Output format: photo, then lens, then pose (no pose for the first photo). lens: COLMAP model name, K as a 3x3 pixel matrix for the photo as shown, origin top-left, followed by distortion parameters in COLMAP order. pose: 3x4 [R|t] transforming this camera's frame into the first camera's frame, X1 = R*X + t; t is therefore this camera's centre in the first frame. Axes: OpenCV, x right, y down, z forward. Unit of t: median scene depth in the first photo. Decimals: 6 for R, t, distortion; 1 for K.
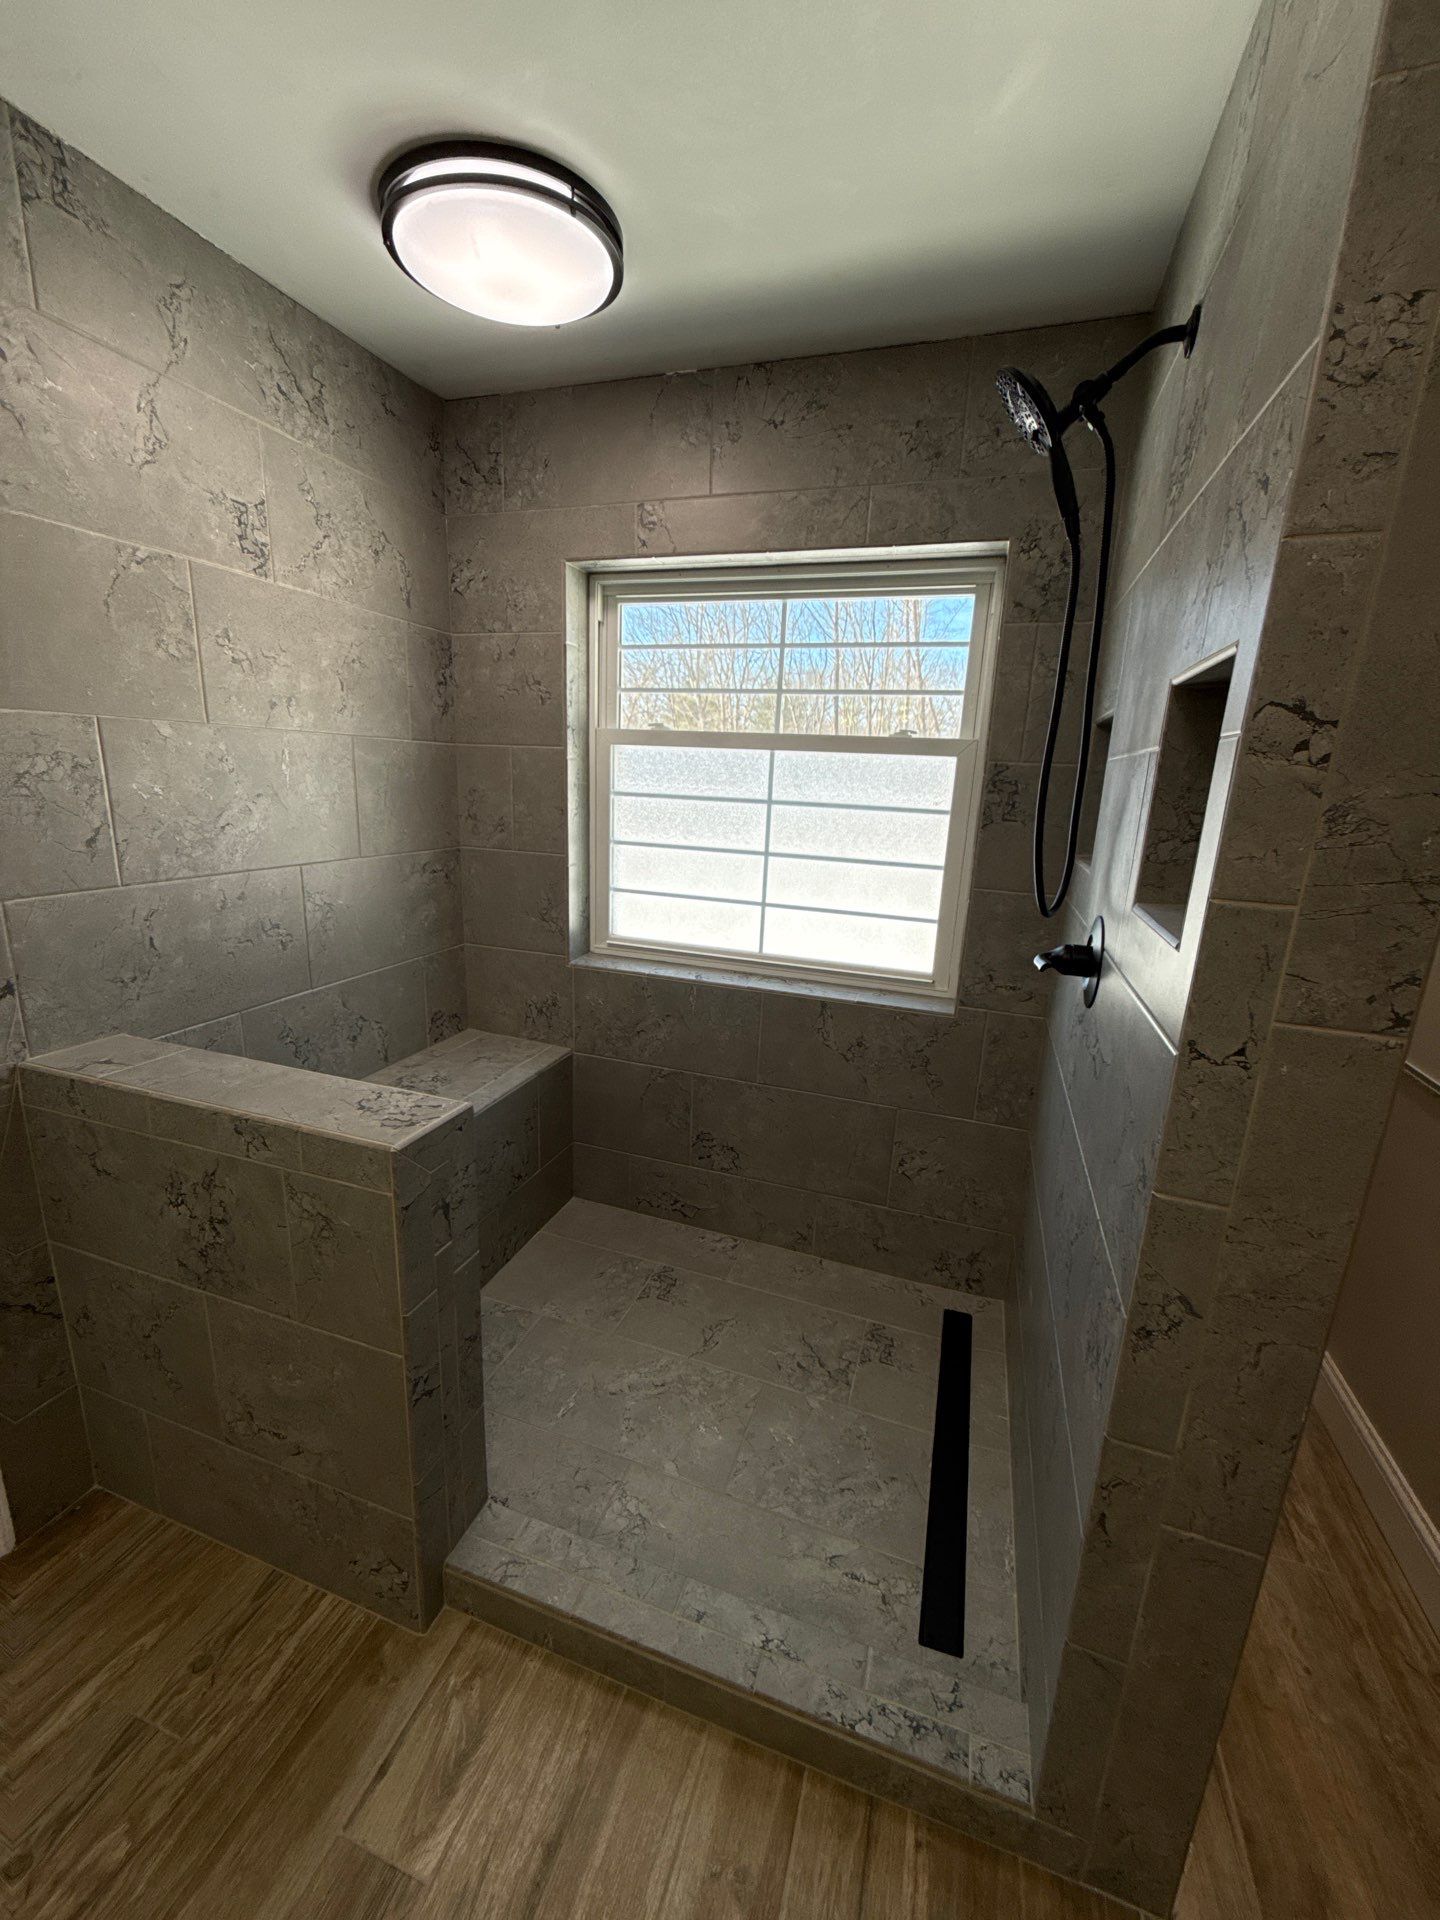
lens RADIAL K [[761.8, 0, 724.9], [0, 761.8, 959.6], [0, 0, 1]] dist [-0.002076, -0.000075]
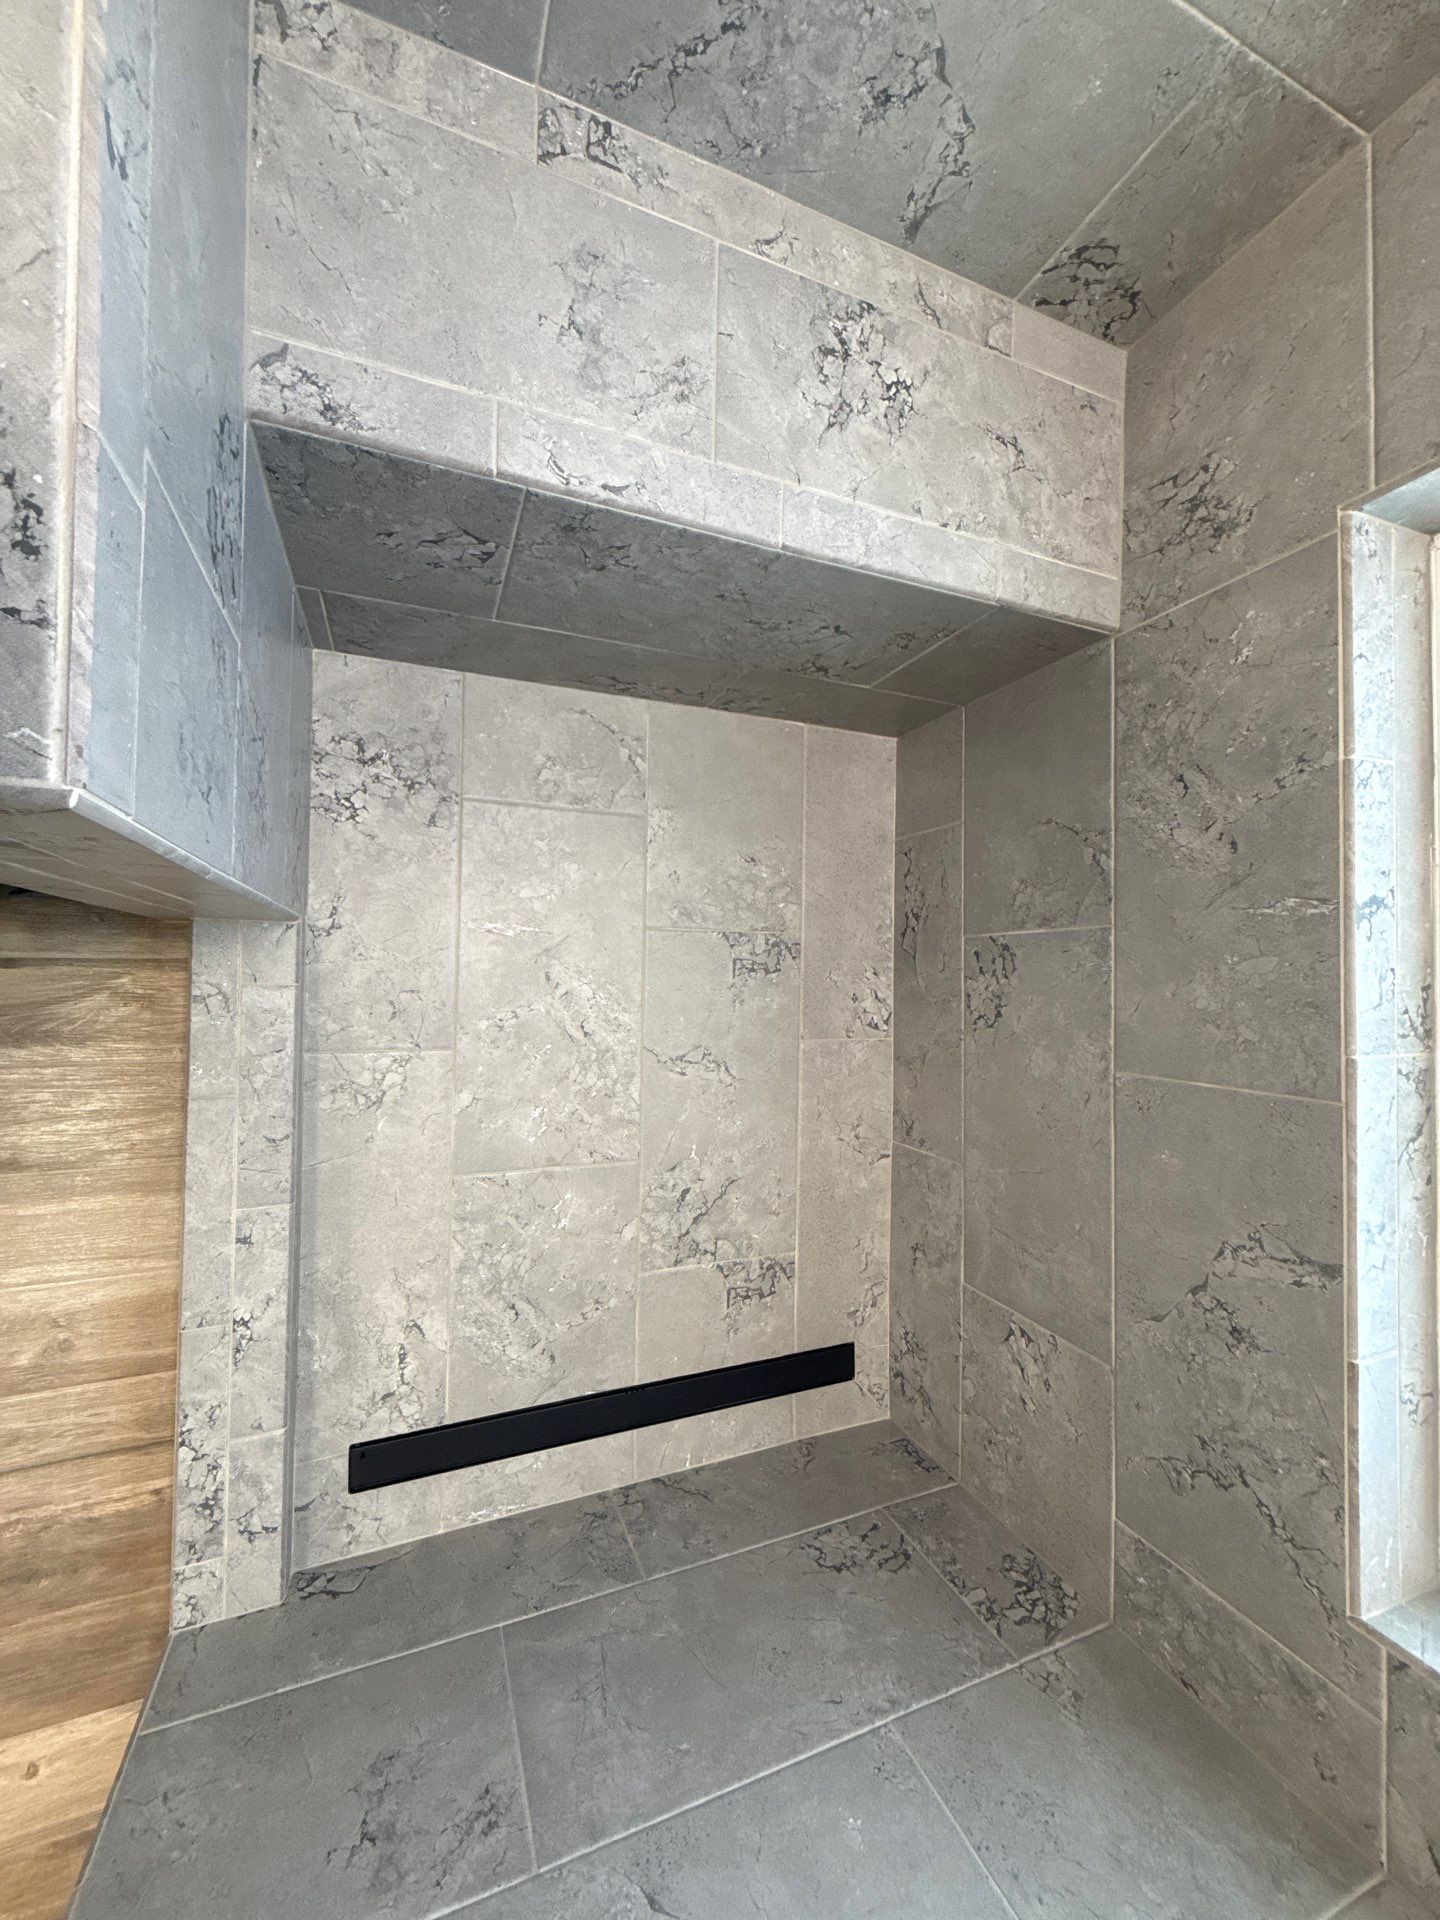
lens RADIAL K [[761.8, 0, 723.0], [0, 761.8, 959.6], [0, 0, 1]] dist [-0.002076, -0.000075]
pose [[0.299099, 0.952395, 0.059021, -0.173649], [-0.568738, 0.128263, 0.812456, -0.128288], [0.766209, -0.276572, 0.580027, 0.790048]]
